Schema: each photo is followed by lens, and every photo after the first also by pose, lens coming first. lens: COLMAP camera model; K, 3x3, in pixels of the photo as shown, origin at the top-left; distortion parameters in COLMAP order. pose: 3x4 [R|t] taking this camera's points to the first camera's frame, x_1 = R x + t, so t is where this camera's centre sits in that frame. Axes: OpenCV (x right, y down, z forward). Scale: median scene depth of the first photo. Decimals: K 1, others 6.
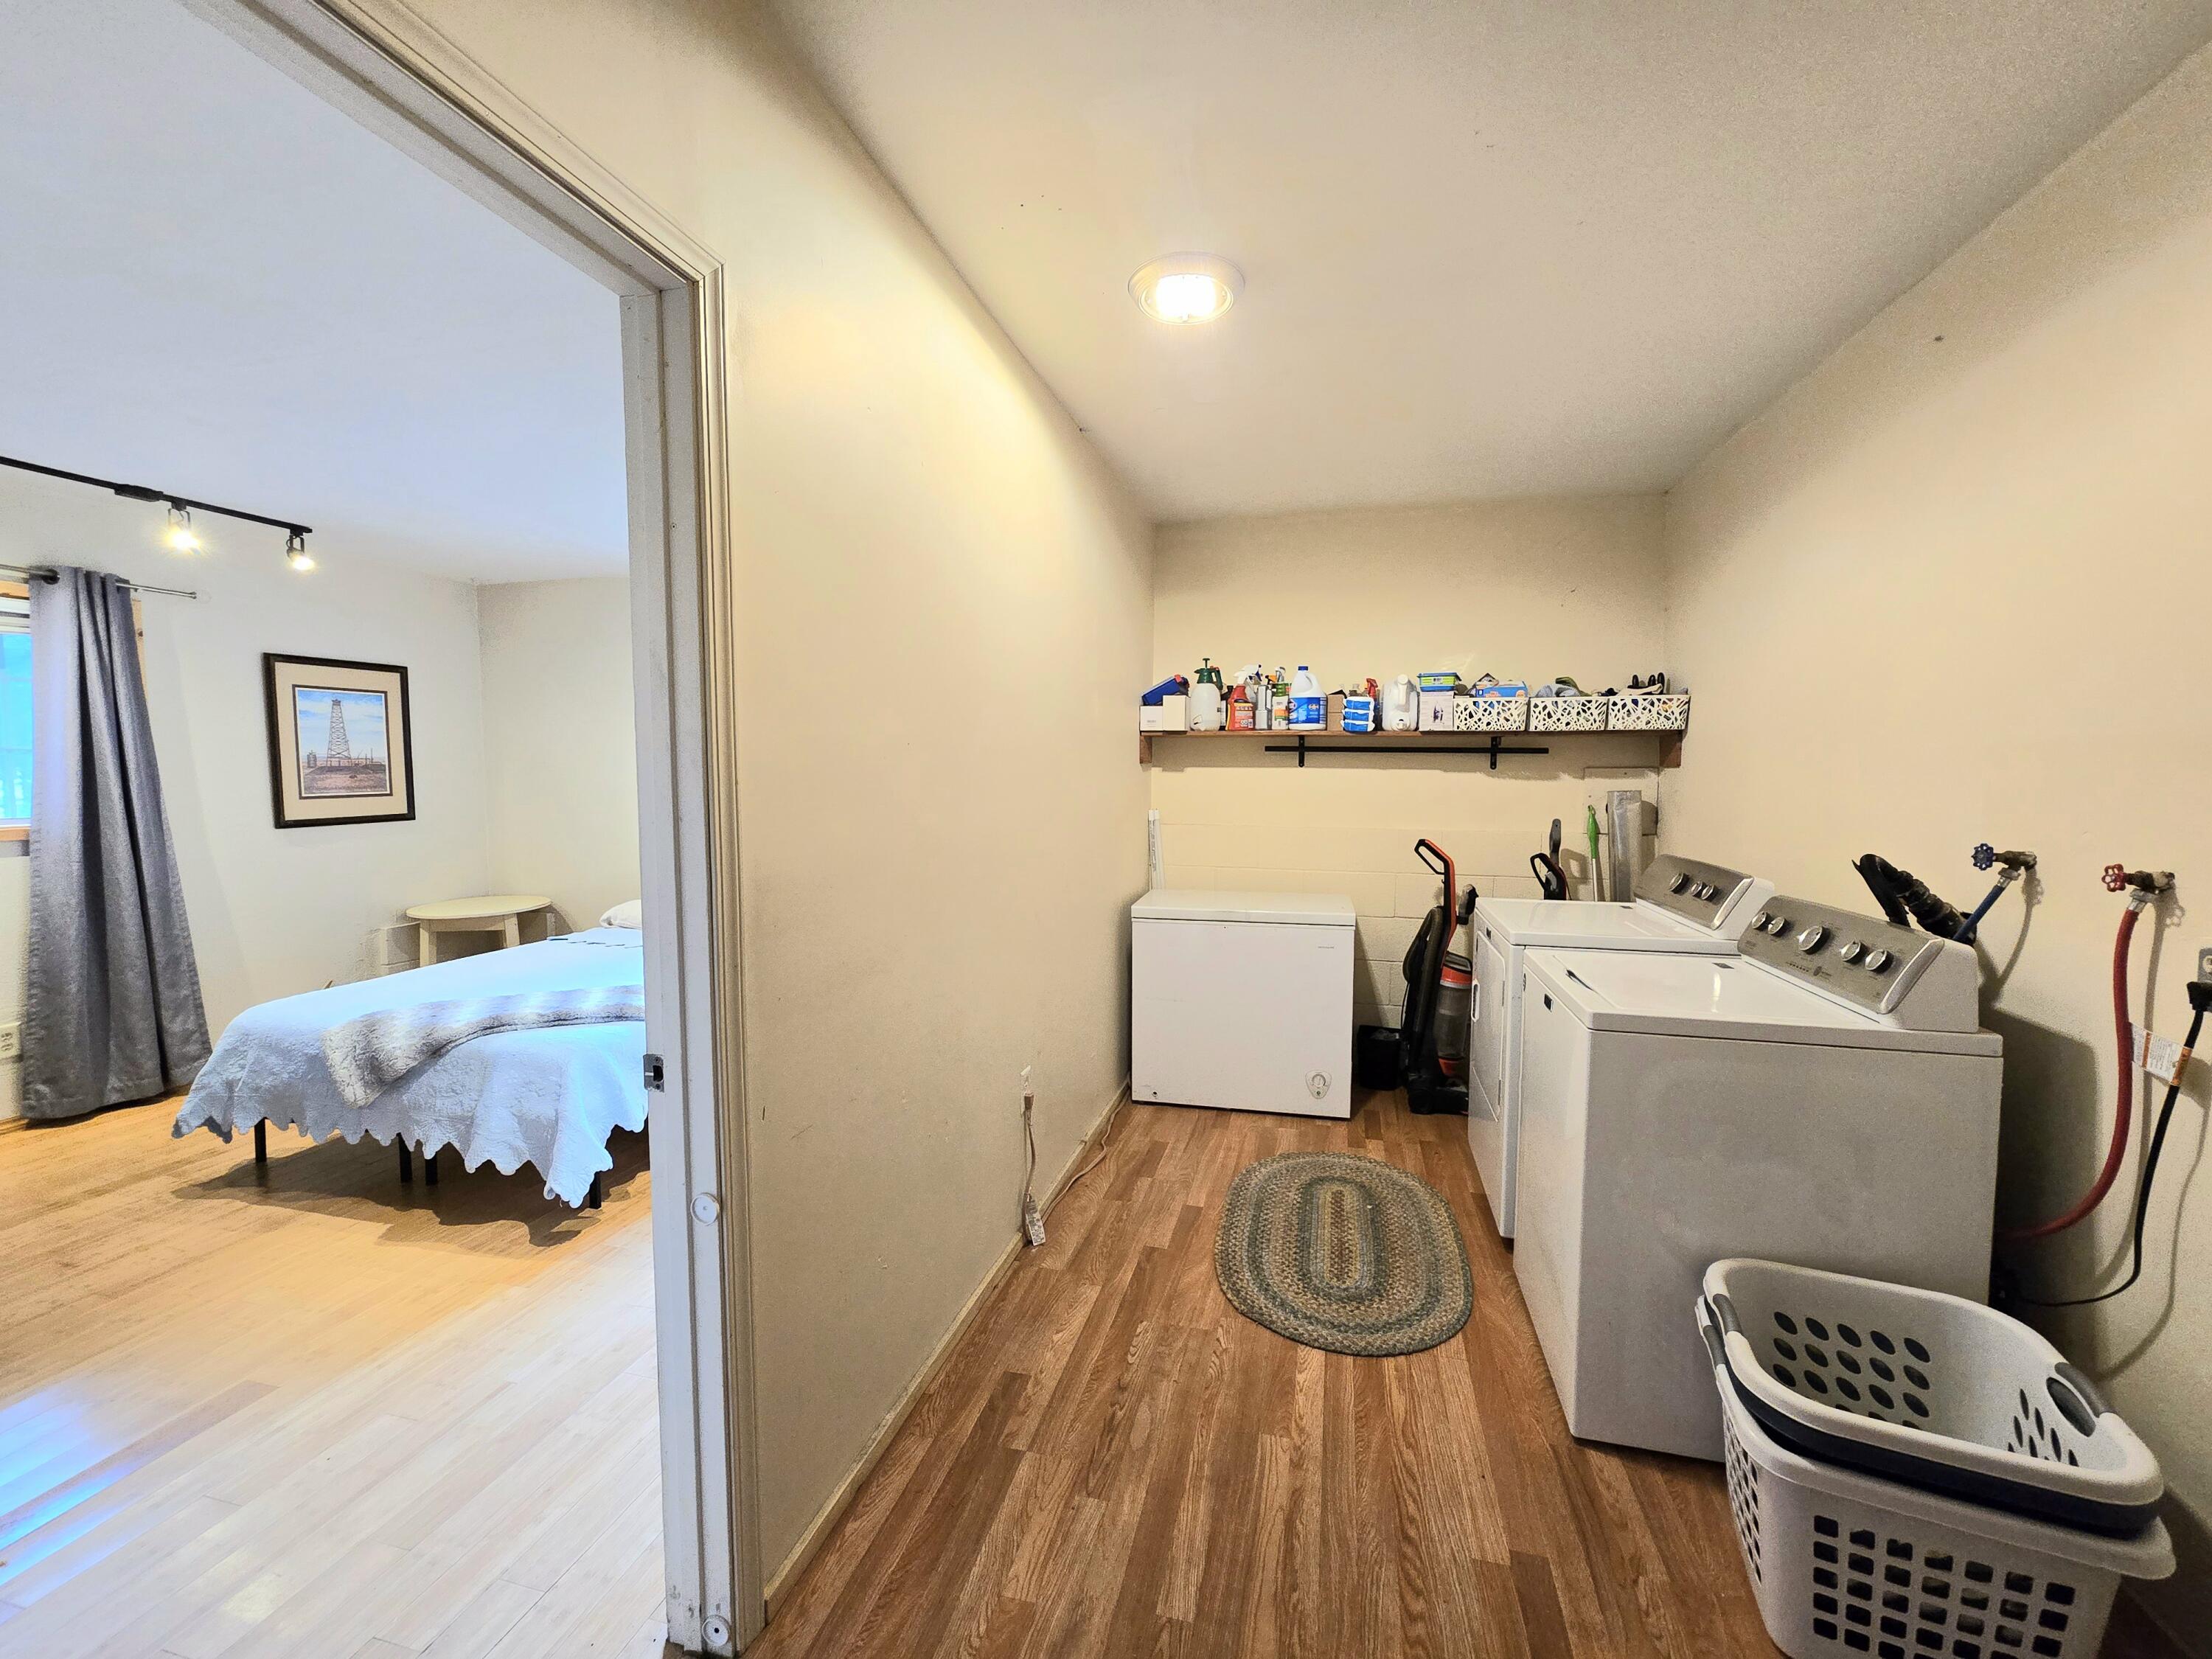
lens RADIAL K [[899.5, 0, 1099.2], [0, 899.5, 833.4], [0, 0, 1]] dist [-0.002755, 0.000463]
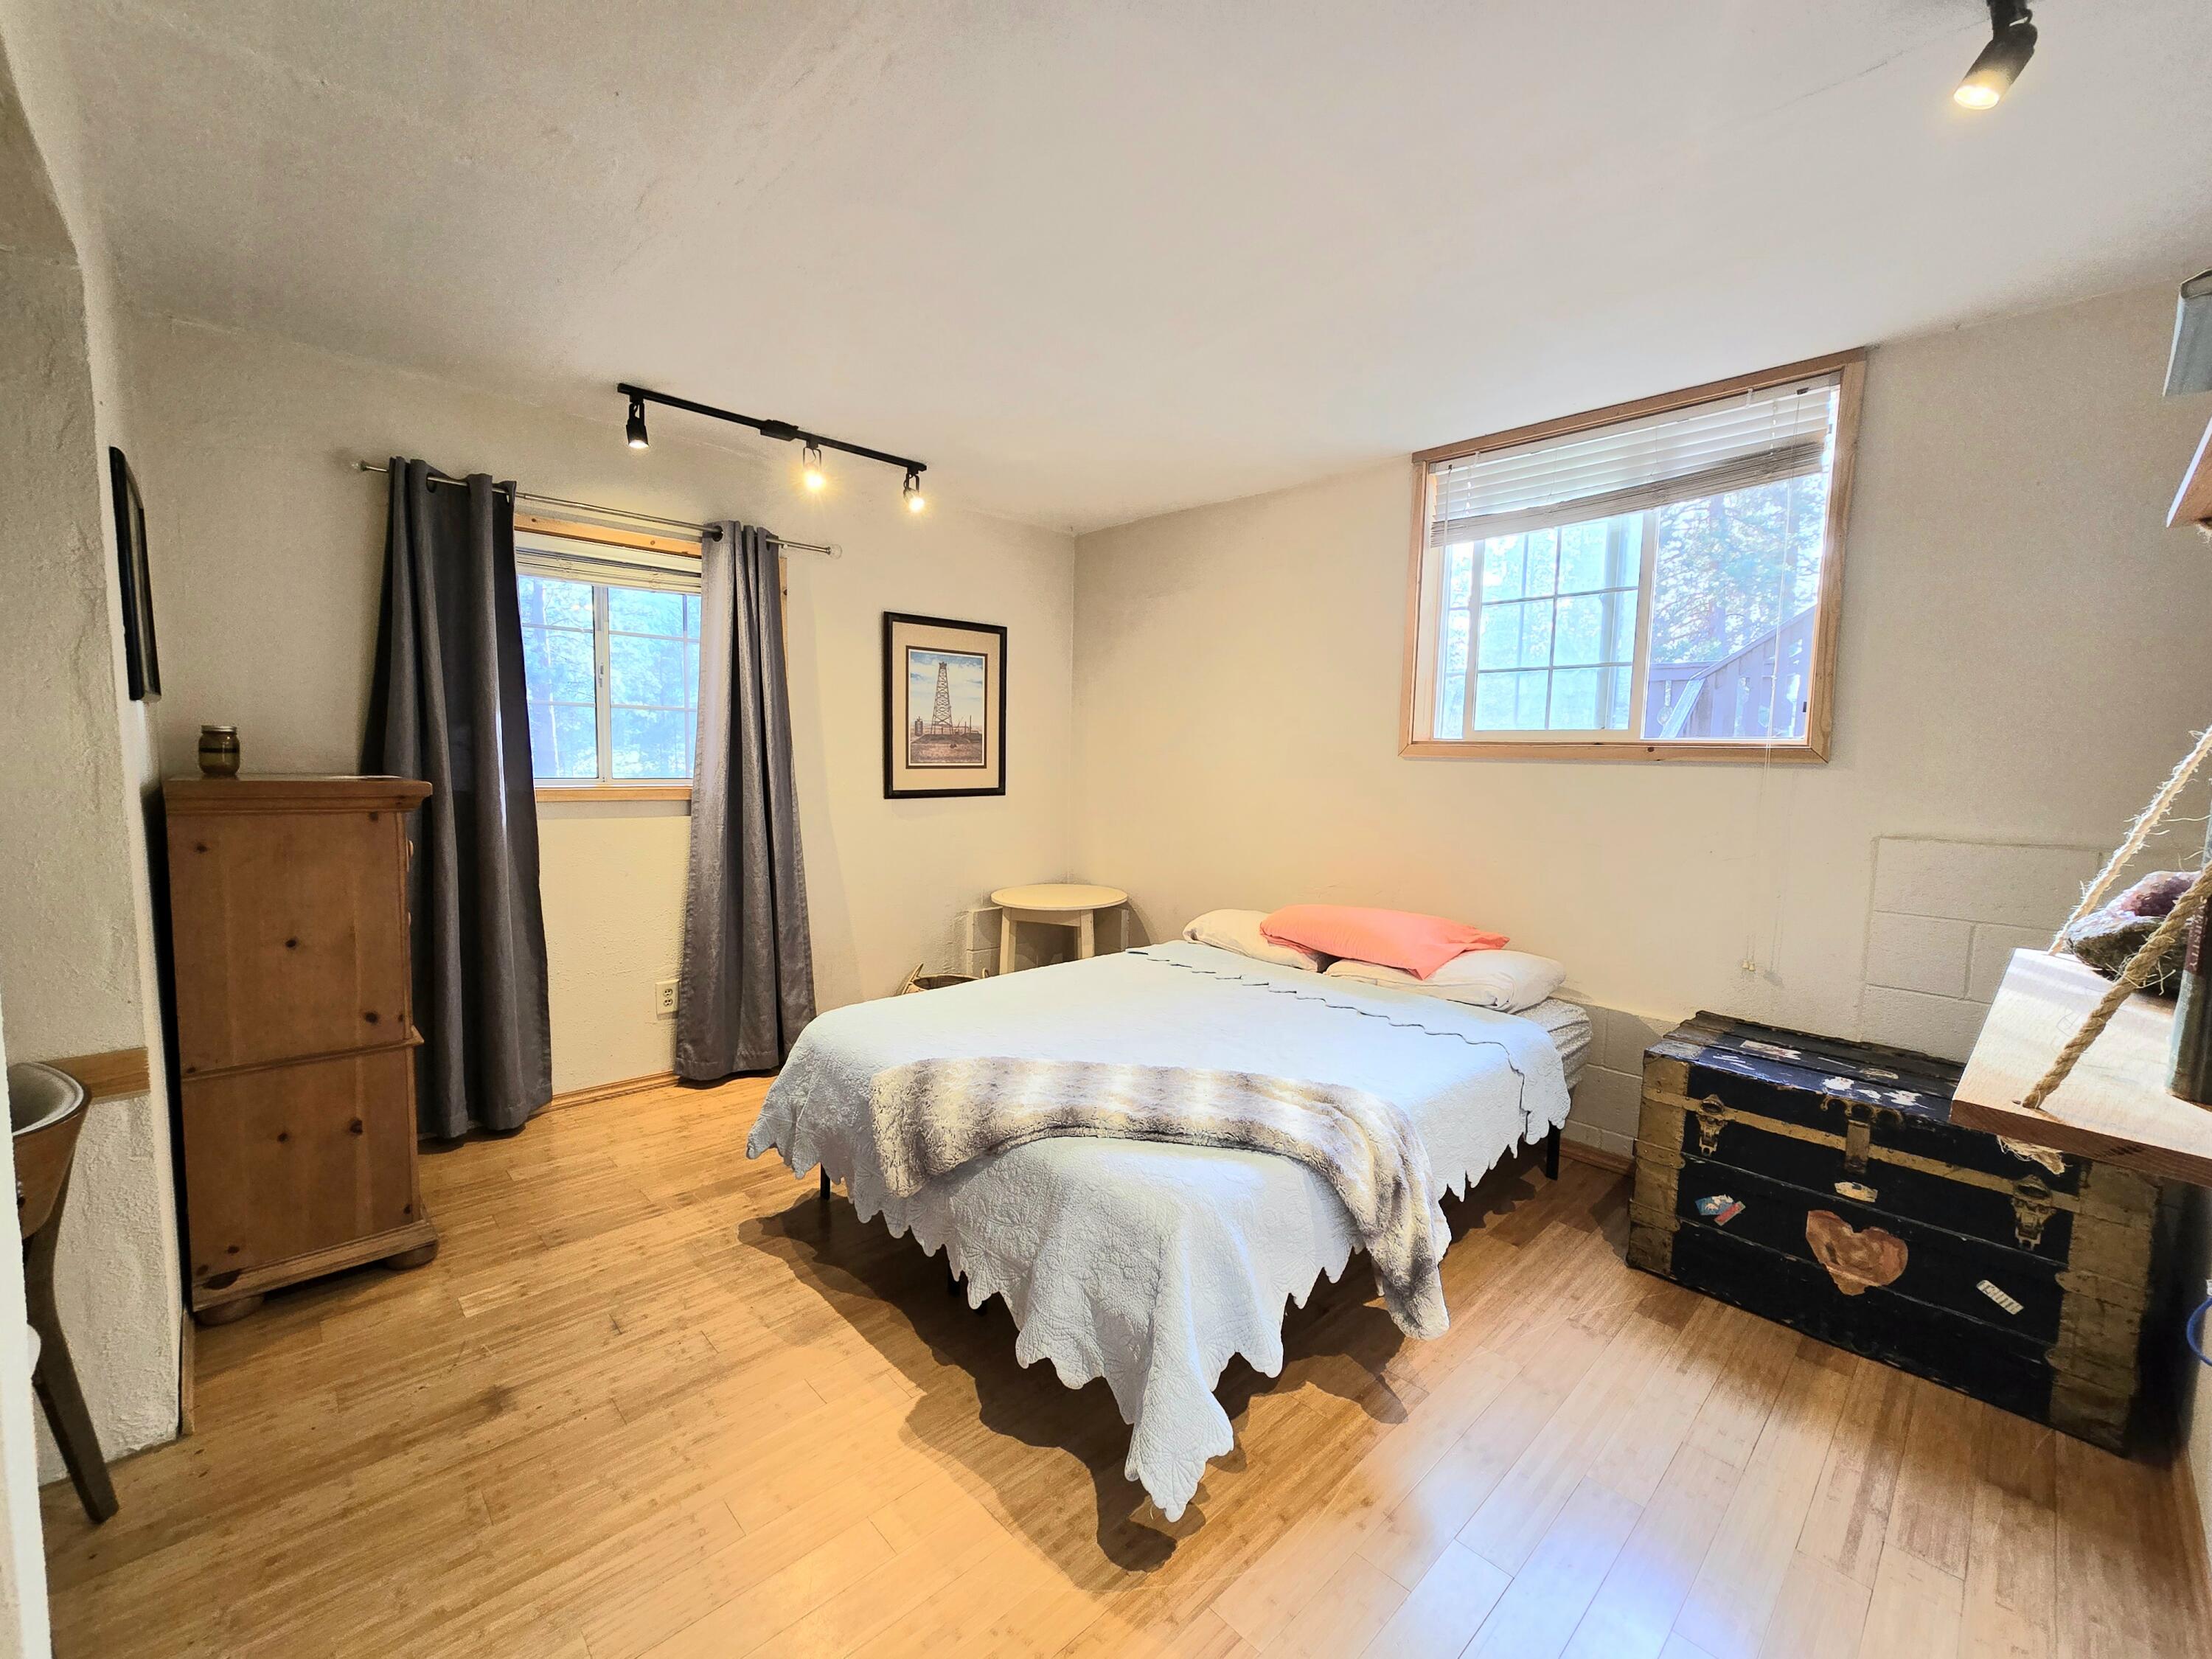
lens RADIAL K [[899.5, 0, 1099.2], [0, 899.5, 833.4], [0, 0, 1]] dist [-0.002755, 0.000463]
pose [[0.845791, 0.060672, -0.530053, -0.272389], [-0.056369, 0.998114, 0.024301, -0.005621], [0.530528, 0.009325, 0.847616, 0.389499]]
